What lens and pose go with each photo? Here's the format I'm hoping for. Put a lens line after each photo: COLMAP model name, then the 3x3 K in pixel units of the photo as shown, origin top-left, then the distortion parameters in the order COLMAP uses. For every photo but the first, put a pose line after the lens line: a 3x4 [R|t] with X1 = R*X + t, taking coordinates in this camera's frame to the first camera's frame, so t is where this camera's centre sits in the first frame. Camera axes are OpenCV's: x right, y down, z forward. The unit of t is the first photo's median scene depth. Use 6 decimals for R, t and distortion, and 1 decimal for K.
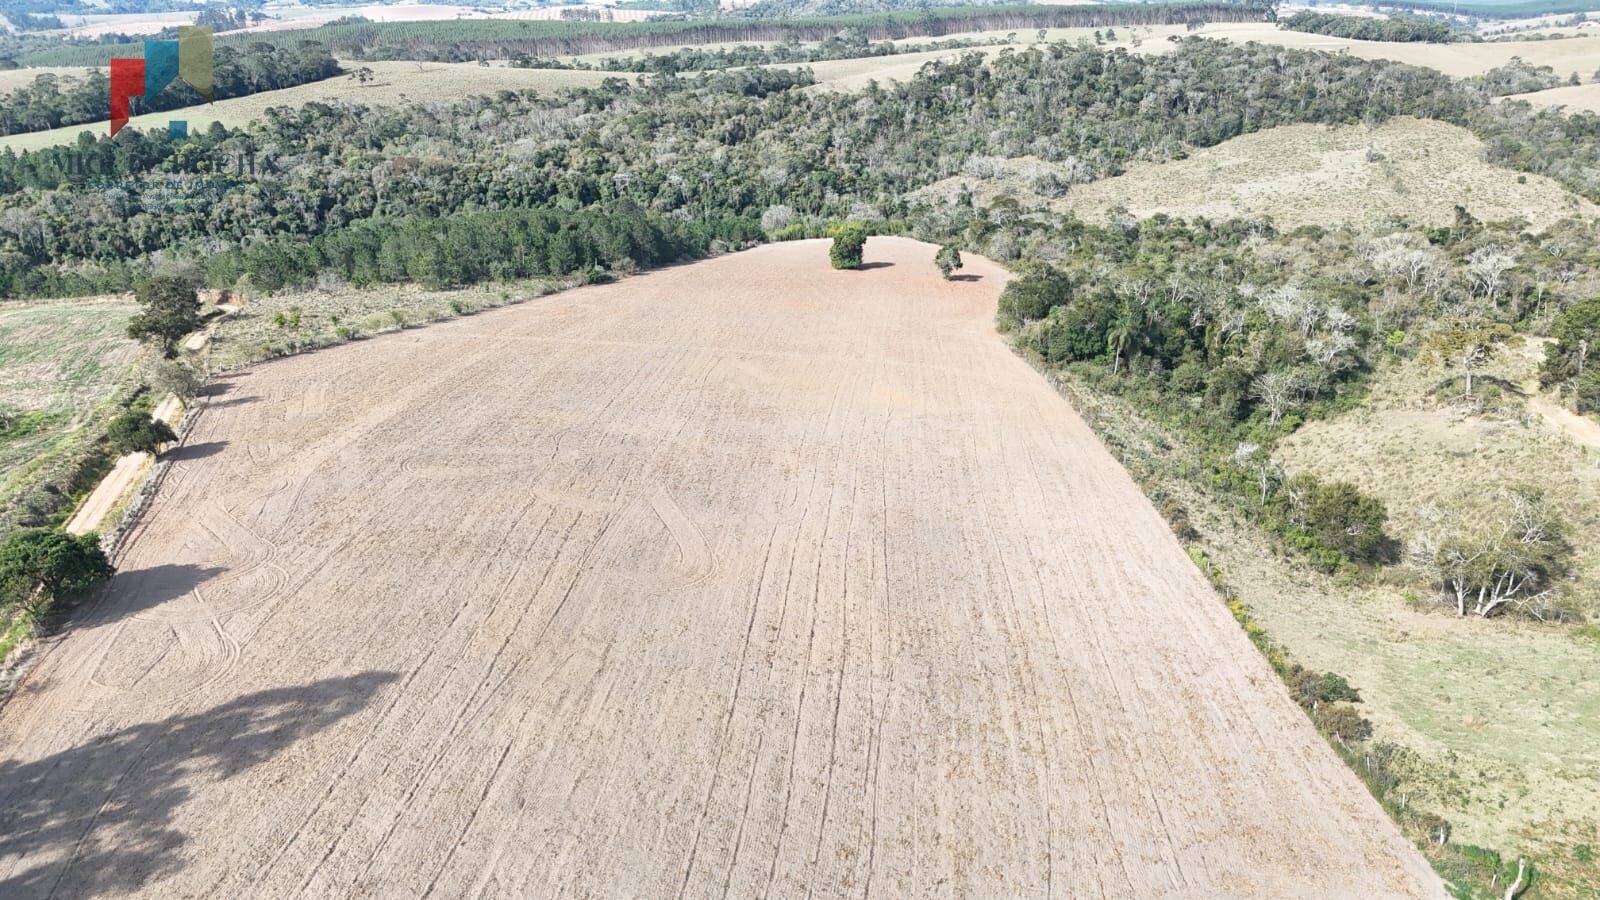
lens RADIAL K [[1183.8, 0, 798.8], [0, 1183.8, 443.0], [0, 0, 1]] dist [0.093842, -0.089786]
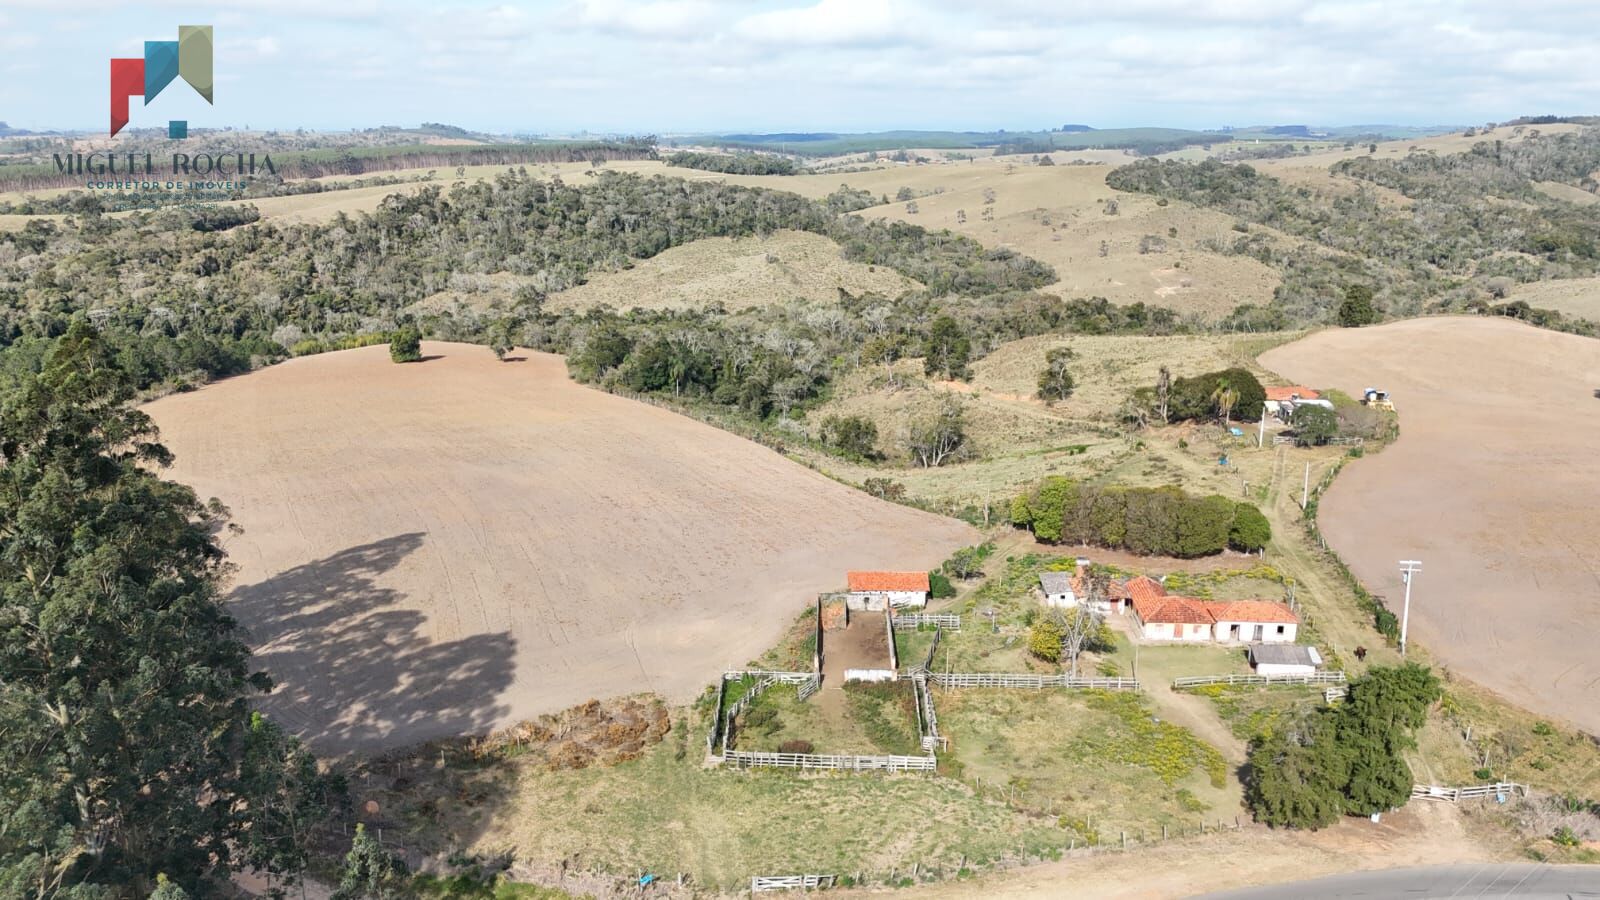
lens RADIAL K [[1176.7, 0, 792.5], [0, 1176.7, 441.9], [0, 0, 1]] dist [0.079264, -0.071884]
pose [[0.885573, -0.123811, 0.447696, -0.087221], [0.170097, 0.983312, -0.064527, 0.038145], [-0.432236, 0.133295, 0.891855, -0.103769]]
